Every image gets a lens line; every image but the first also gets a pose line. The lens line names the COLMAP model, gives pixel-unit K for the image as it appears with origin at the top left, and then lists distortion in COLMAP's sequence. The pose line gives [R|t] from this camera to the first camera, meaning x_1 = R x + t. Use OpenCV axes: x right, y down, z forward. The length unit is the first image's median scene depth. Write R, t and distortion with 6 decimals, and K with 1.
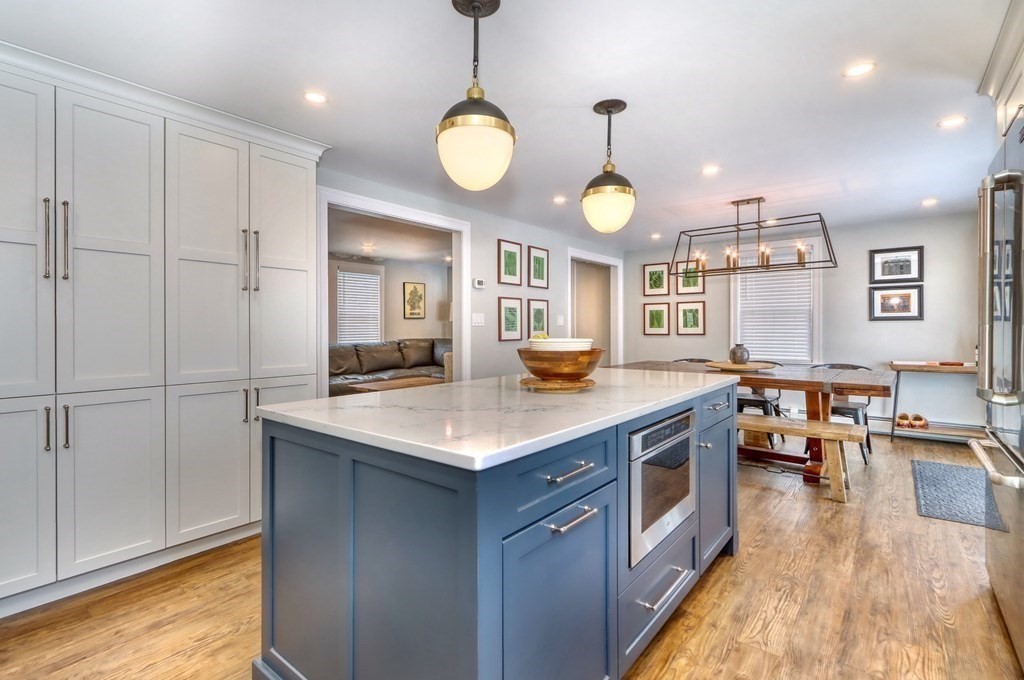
lens RADIAL K [[486.4, 0, 506.1], [0, 486.4, 324.8], [0, 0, 1]] dist [0.003145, 0.000924]
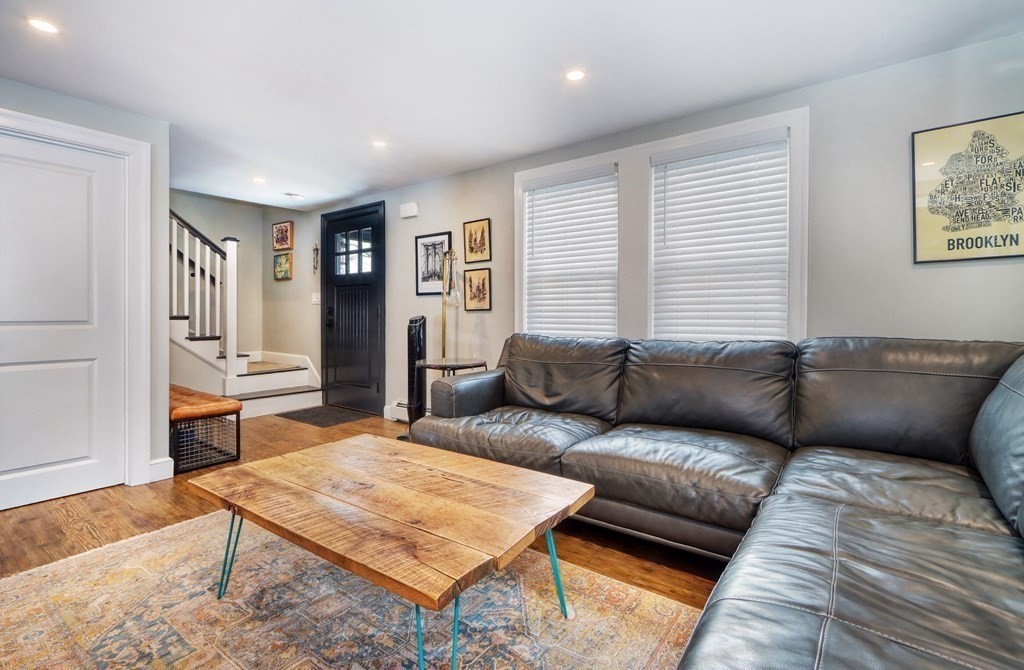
lens RADIAL K [[479.5, 0, 497.4], [0, 479.5, 308.1], [0, 0, 1]] dist [0.025355, -0.010832]
pose [[0.003322, -0.006160, -0.999976, 0.105063], [0.001227, 0.999980, -0.006156, 0.021402], [0.999994, -0.001206, 0.003329, 1.246695]]
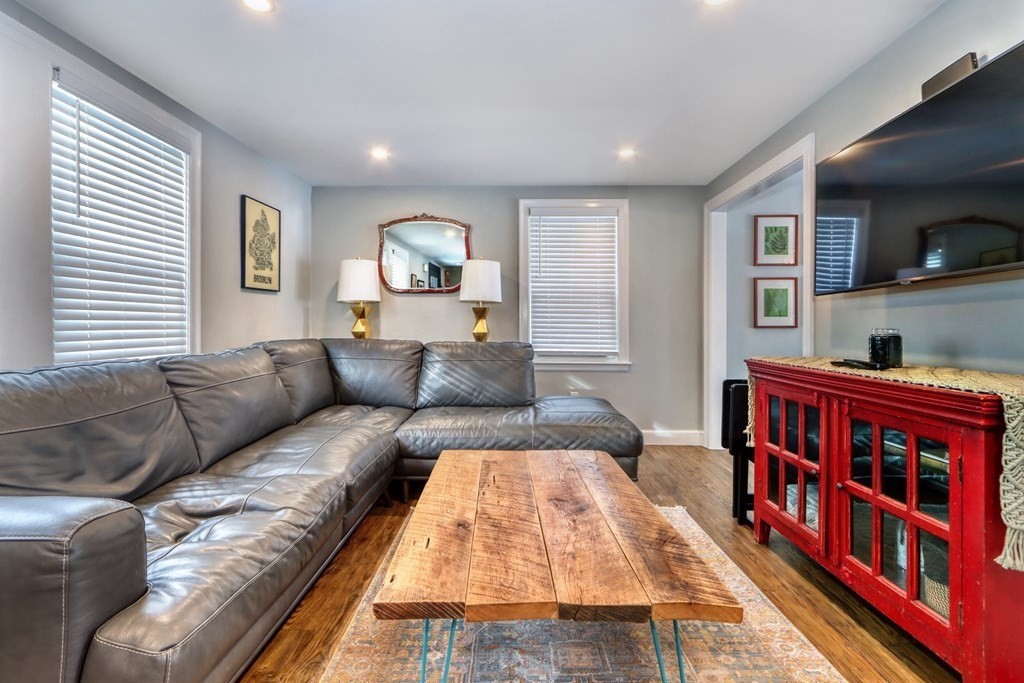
lens RADIAL K [[468.4, 0, 508.9], [0, 468.4, 331.3], [0, 0, 1]] dist [0.000189, 0.000160]
pose [[0.793508, -0.003042, 0.608552, -0.438064], [-0.004830, 0.999925, 0.011296, 0.026113], [-0.608541, -0.011903, 0.793433, 0.934127]]
